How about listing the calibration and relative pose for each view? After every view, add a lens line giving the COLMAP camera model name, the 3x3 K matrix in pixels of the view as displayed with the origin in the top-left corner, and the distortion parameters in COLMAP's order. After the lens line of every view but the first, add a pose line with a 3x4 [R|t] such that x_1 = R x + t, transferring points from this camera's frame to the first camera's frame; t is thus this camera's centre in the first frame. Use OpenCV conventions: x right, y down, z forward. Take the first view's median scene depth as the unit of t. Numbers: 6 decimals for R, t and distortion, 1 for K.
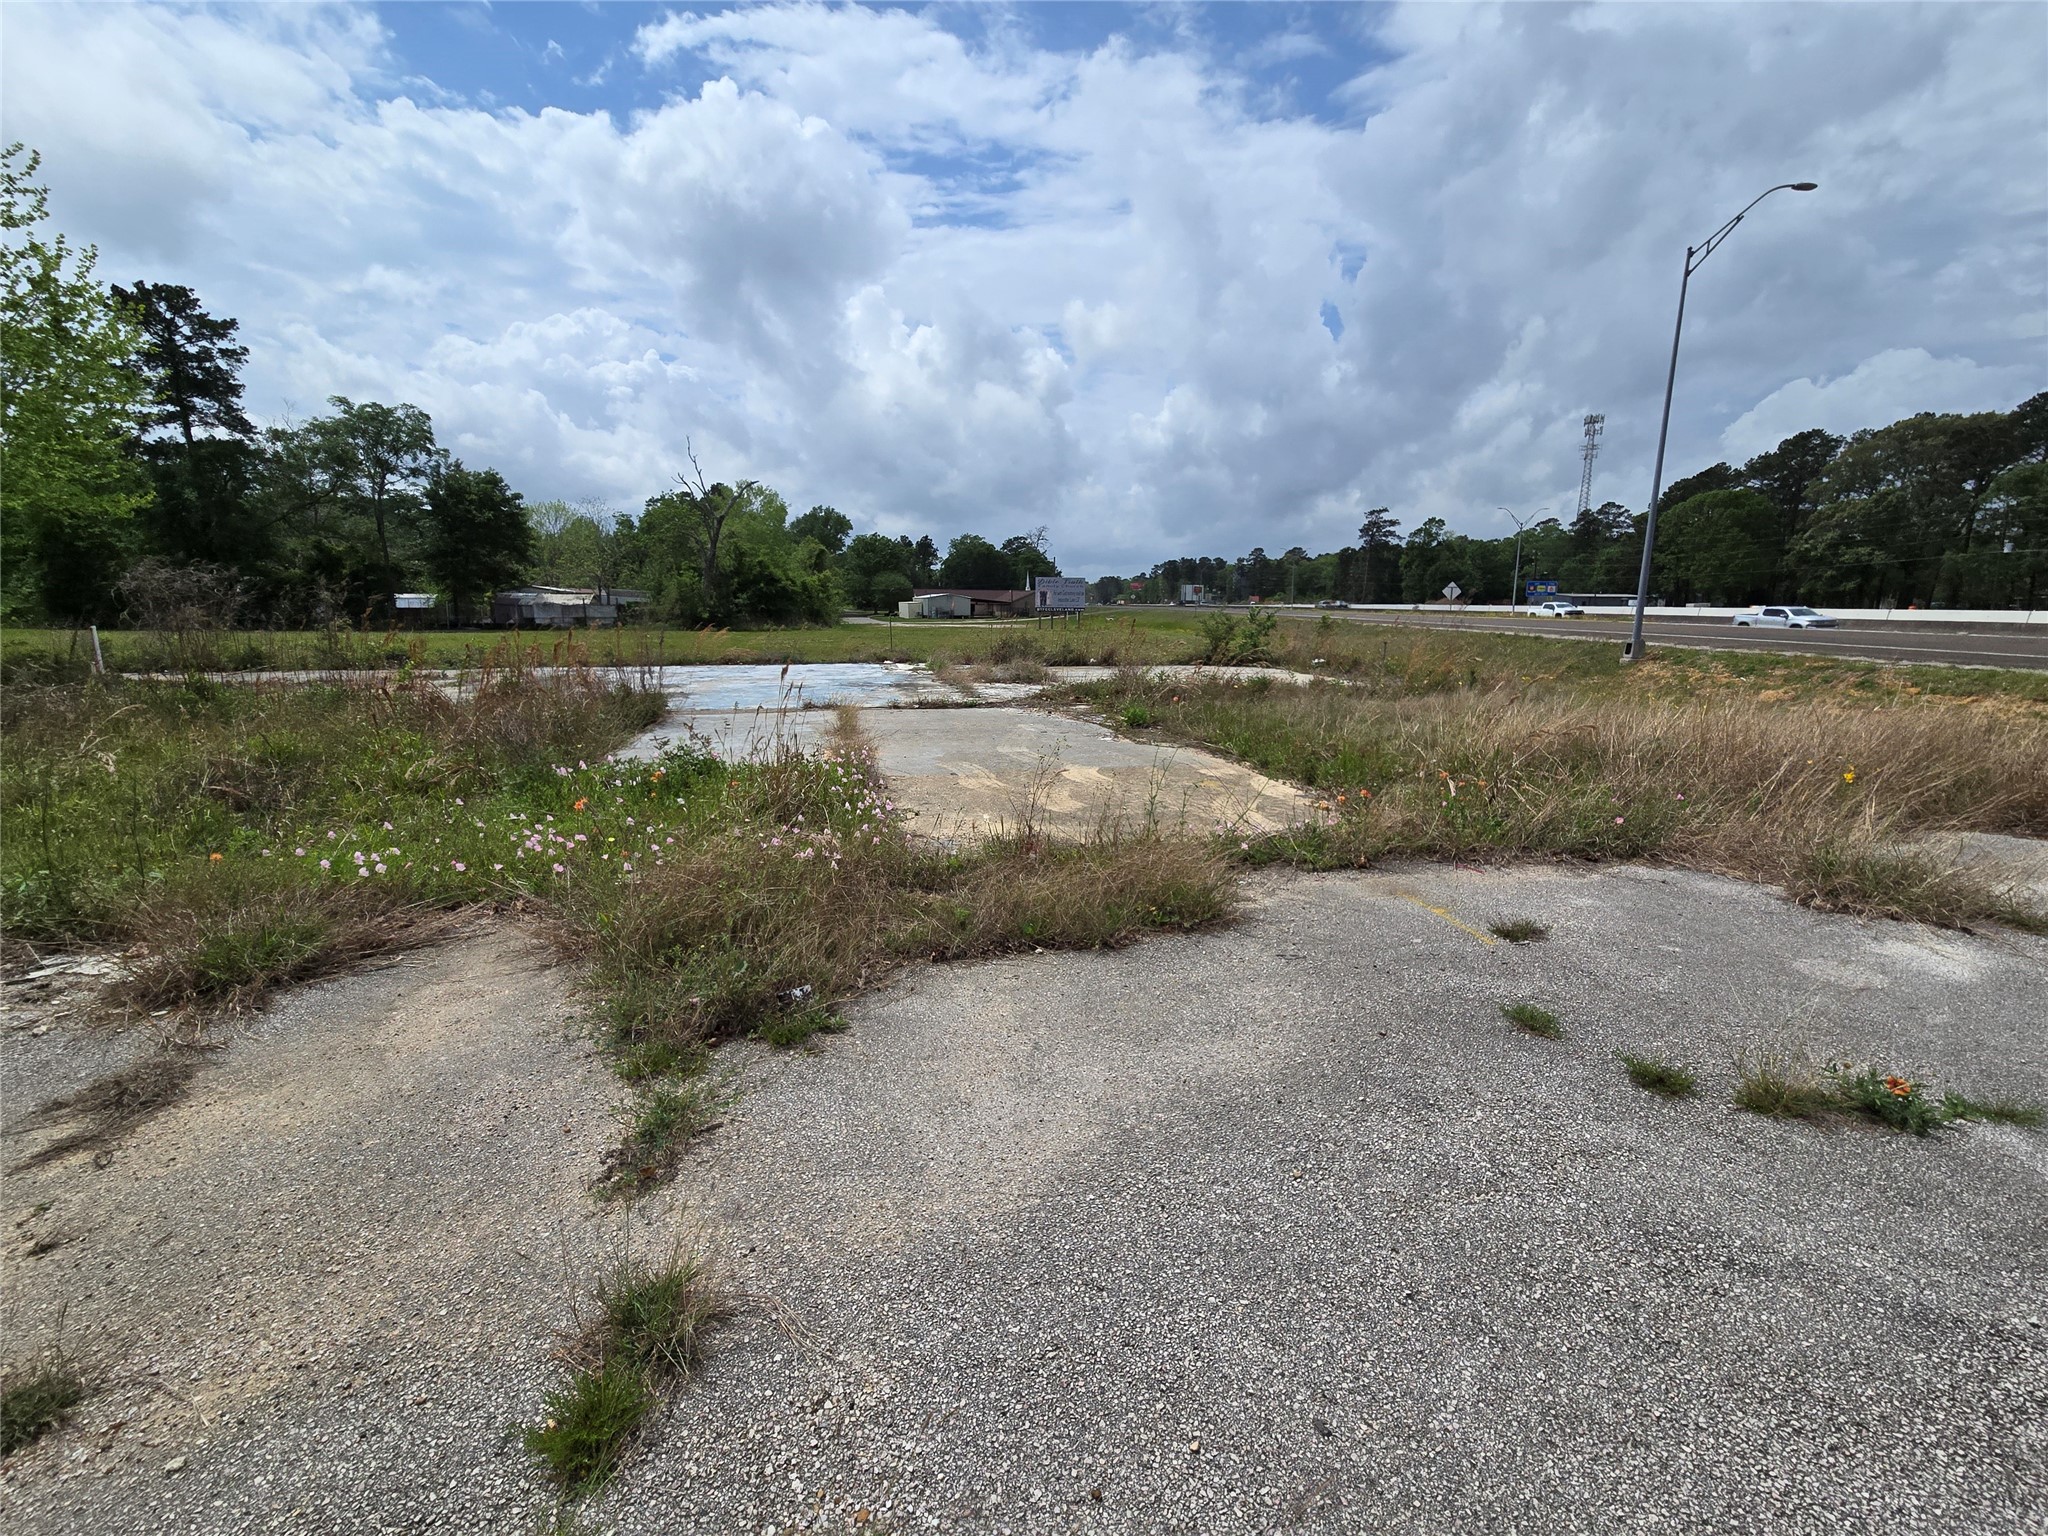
lens RADIAL K [[852.9, 0, 1029.9], [0, 852.9, 741.9], [0, 0, 1]] dist [0.002135, 0.000333]
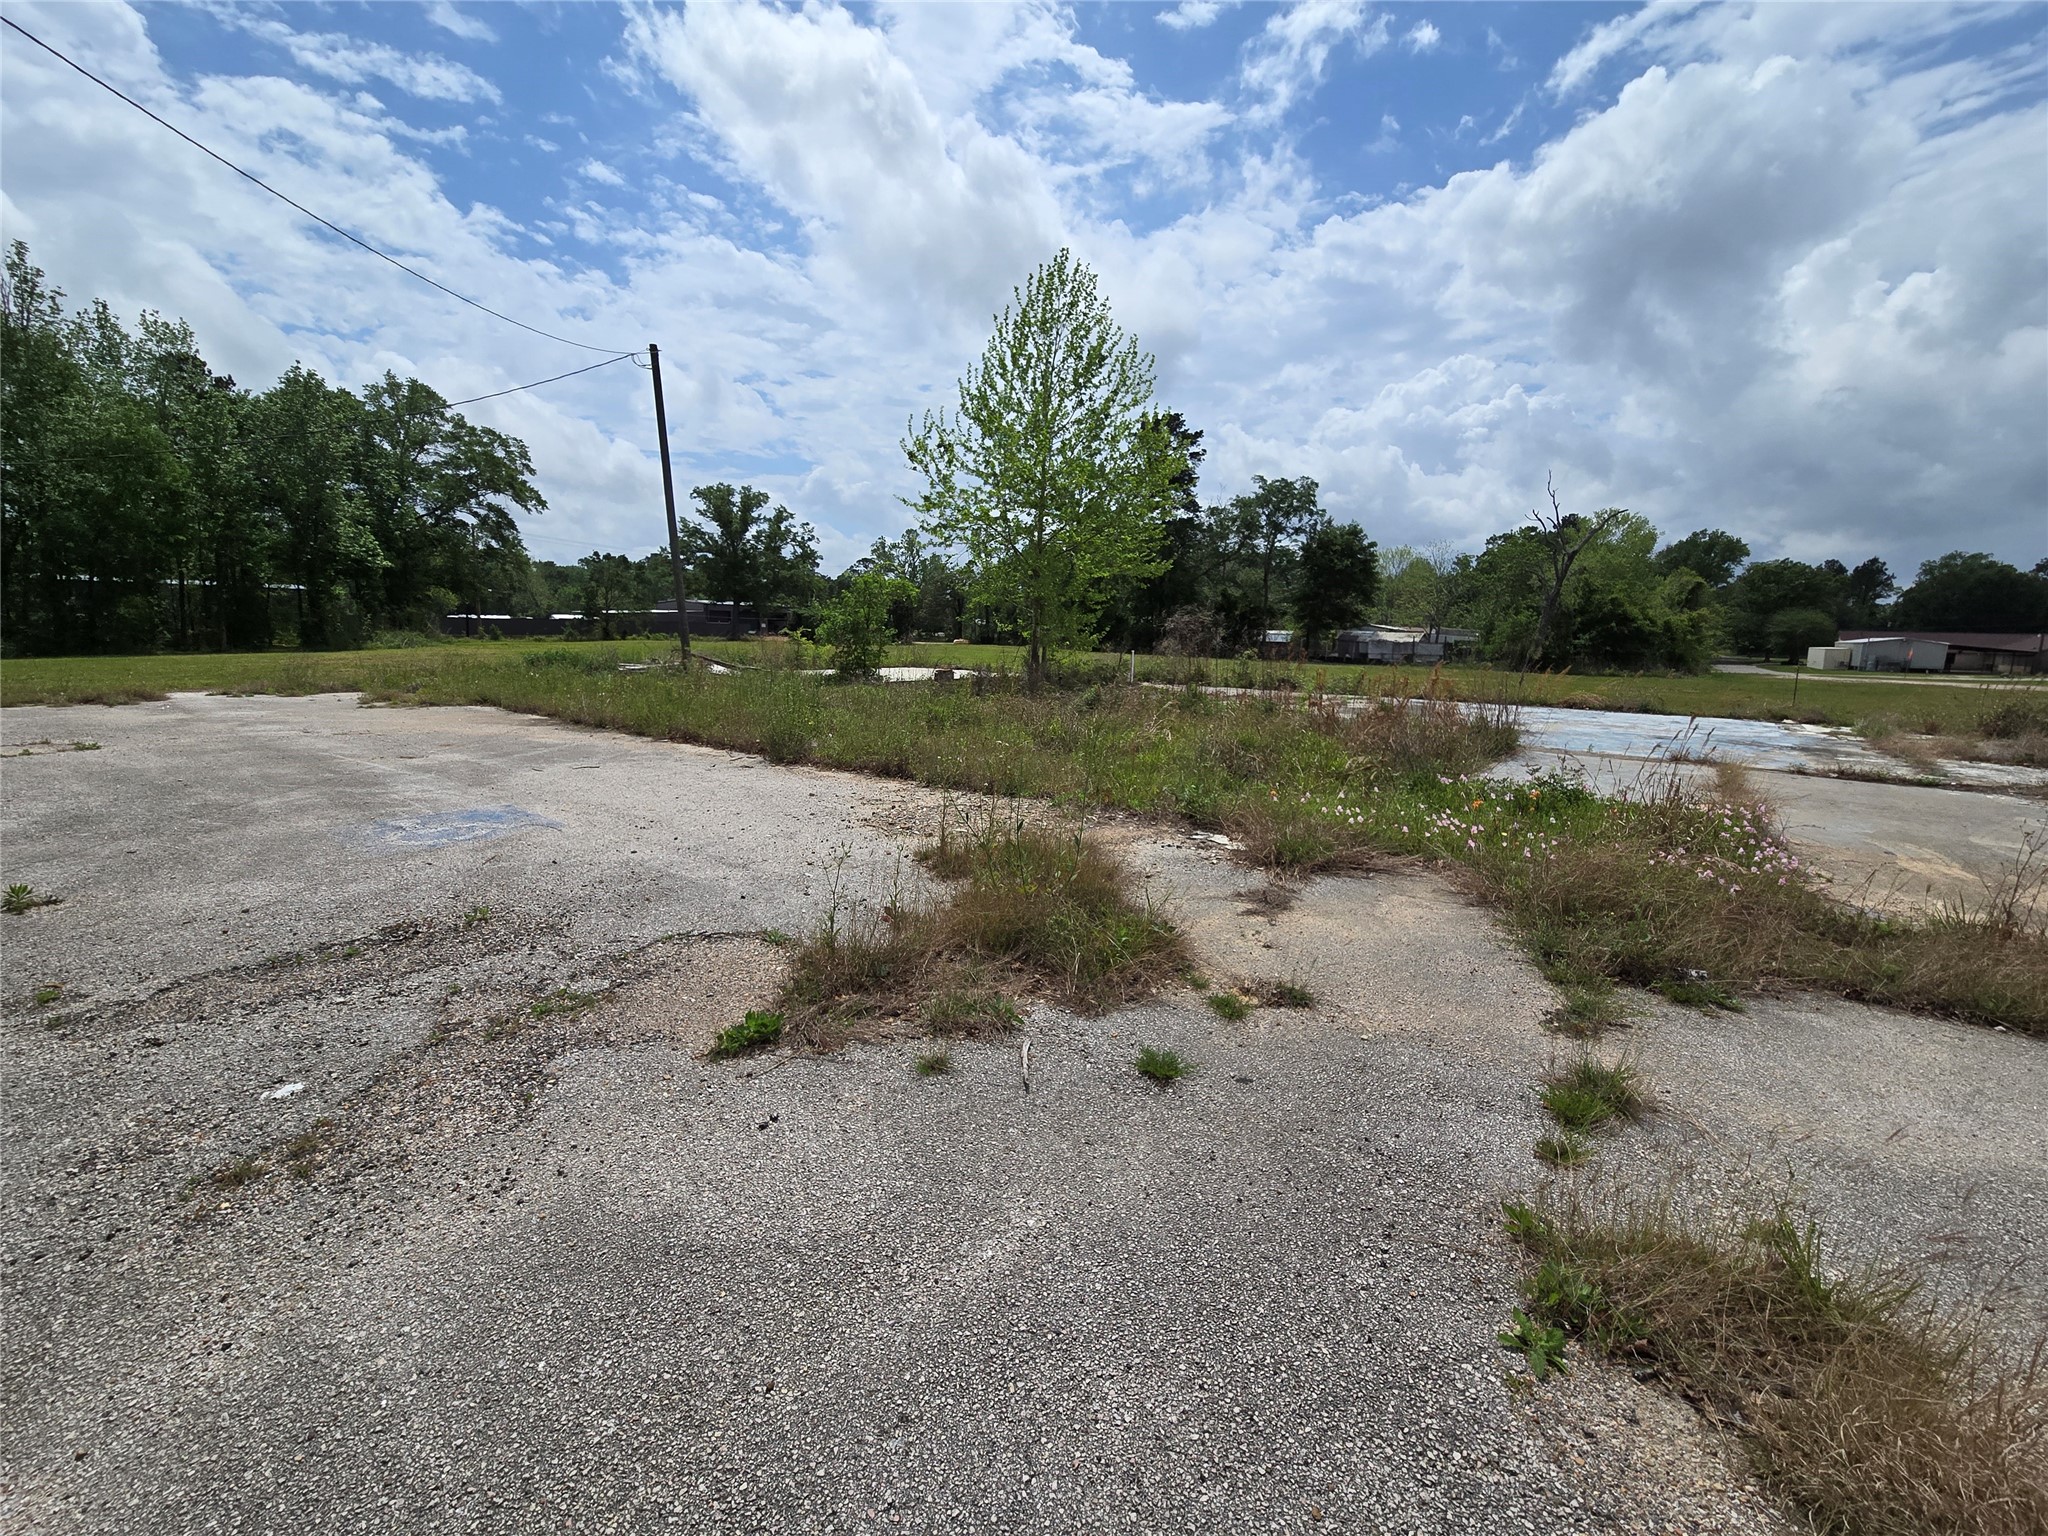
lens RADIAL K [[852.9, 0, 1038.5], [0, 852.9, 742.5], [0, 0, 1]] dist [0.002135, 0.000333]
pose [[0.636438, 0.111668, -0.763202, 0.000820], [-0.144305, 0.989232, 0.024404, 0.002500], [0.757709, 0.094602, 0.645699, -0.017210]]
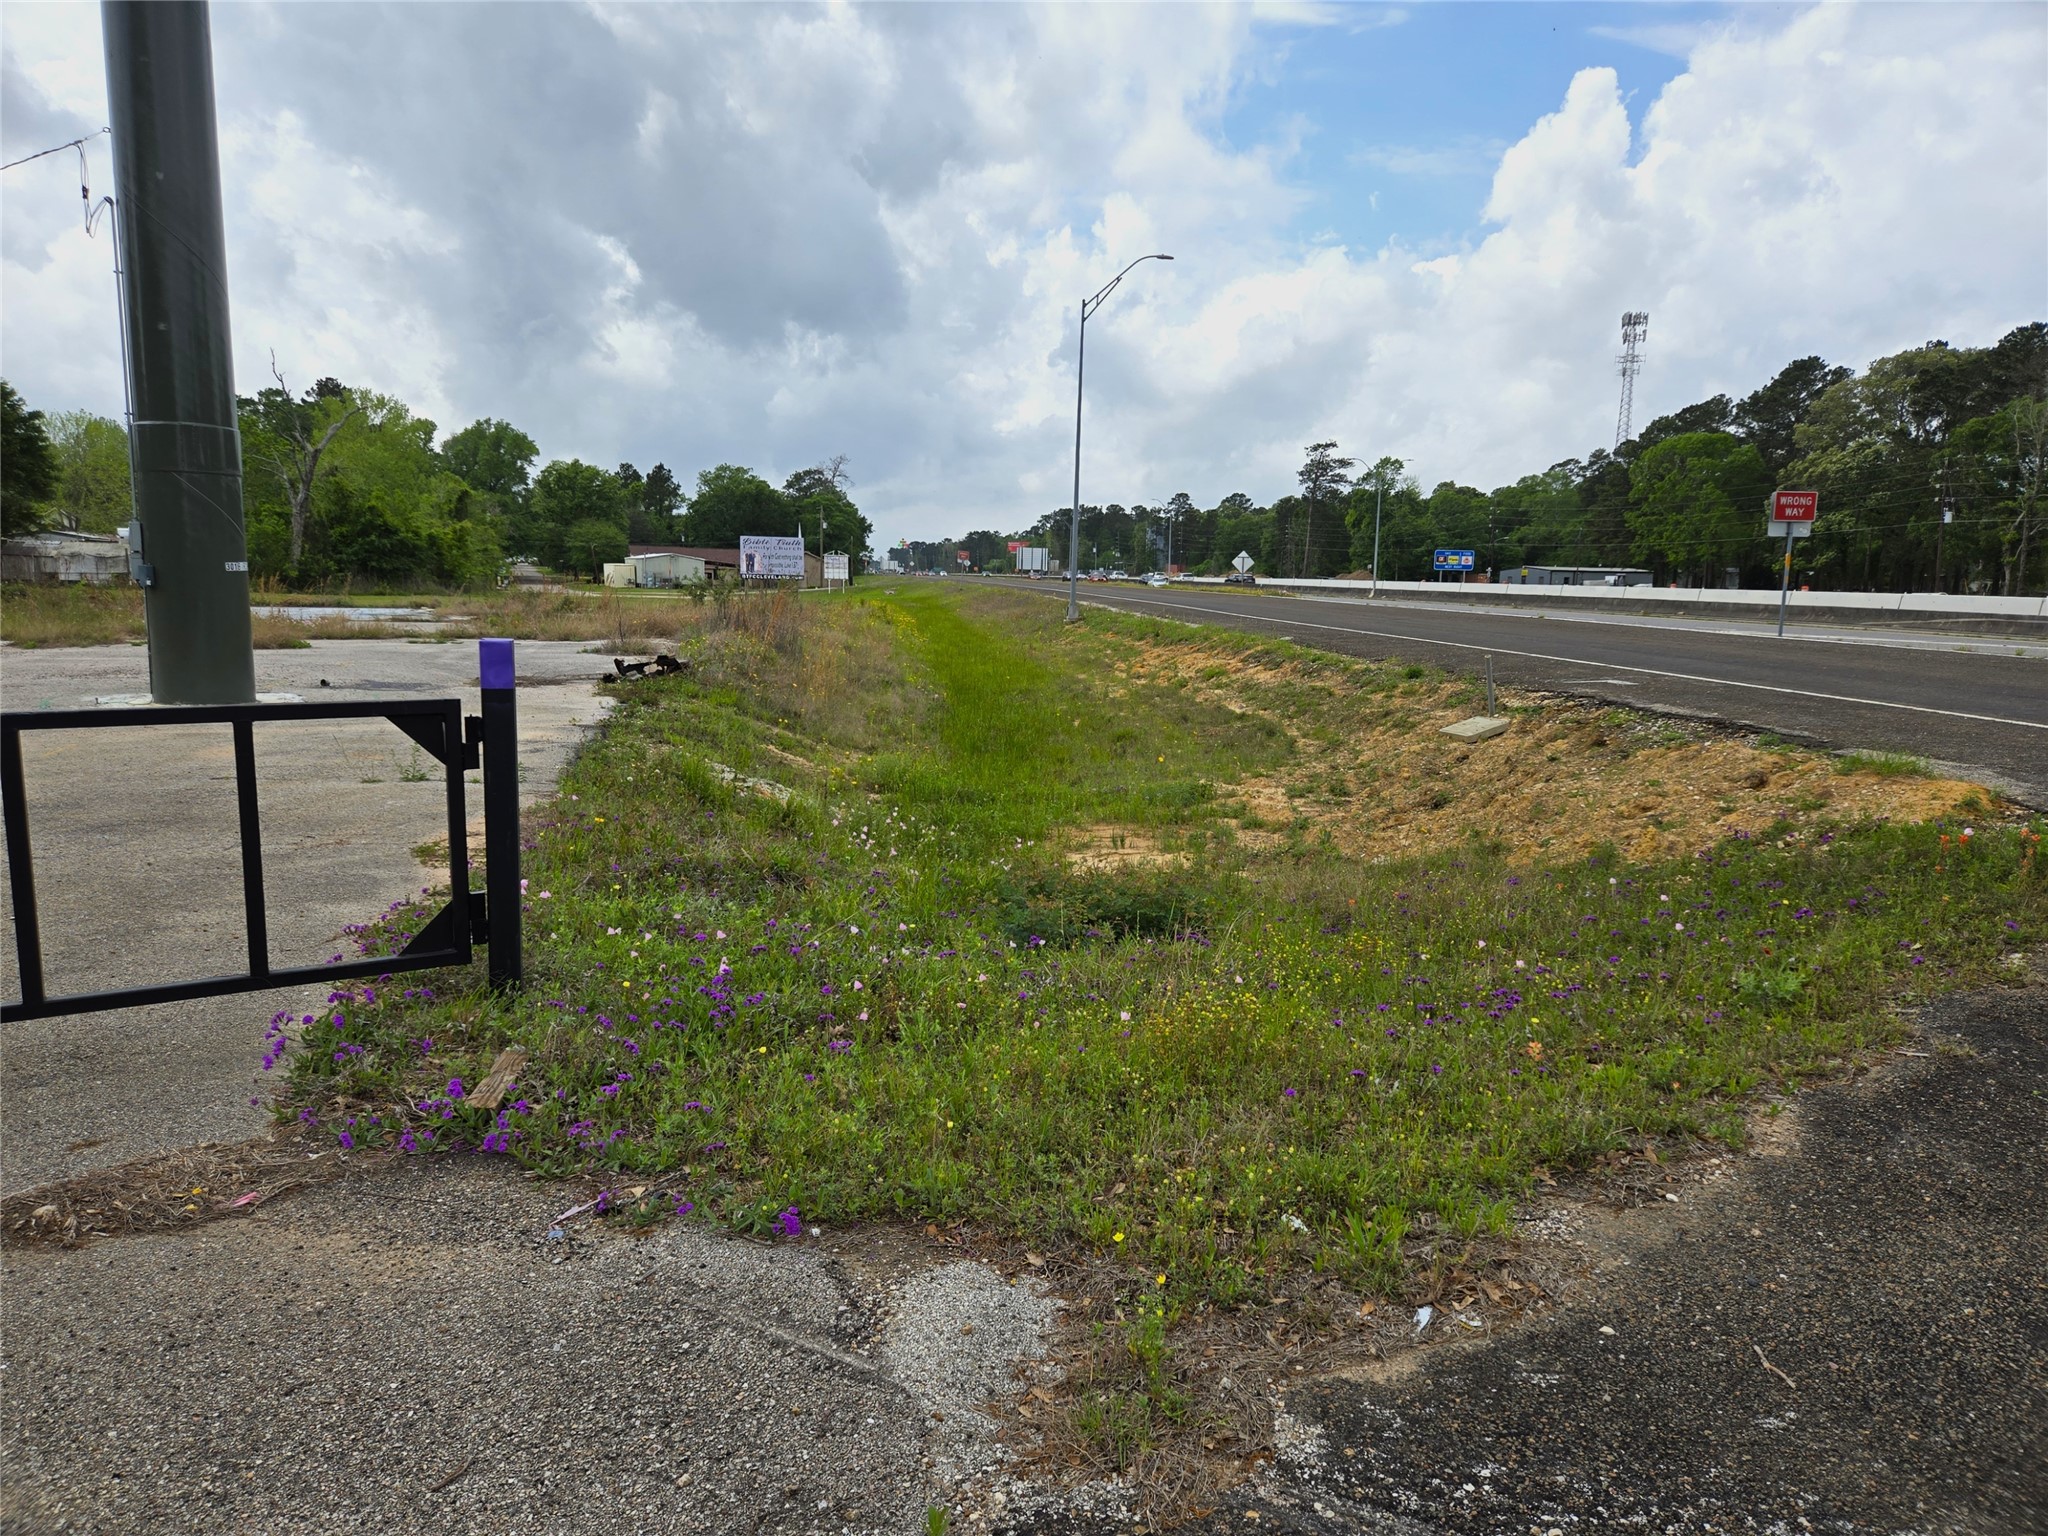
lens RADIAL K [[1375.8, 0, 1026.7], [0, 1375.8, 778.6], [0, 0, 1]] dist [0.068406, -0.018546]
pose [[0.994403, 0.000369, 0.105653, 0.121244], [0.000904, 0.999928, -0.011995, 0.045411], [-0.105650, 0.012023, 0.994331, -0.280741]]
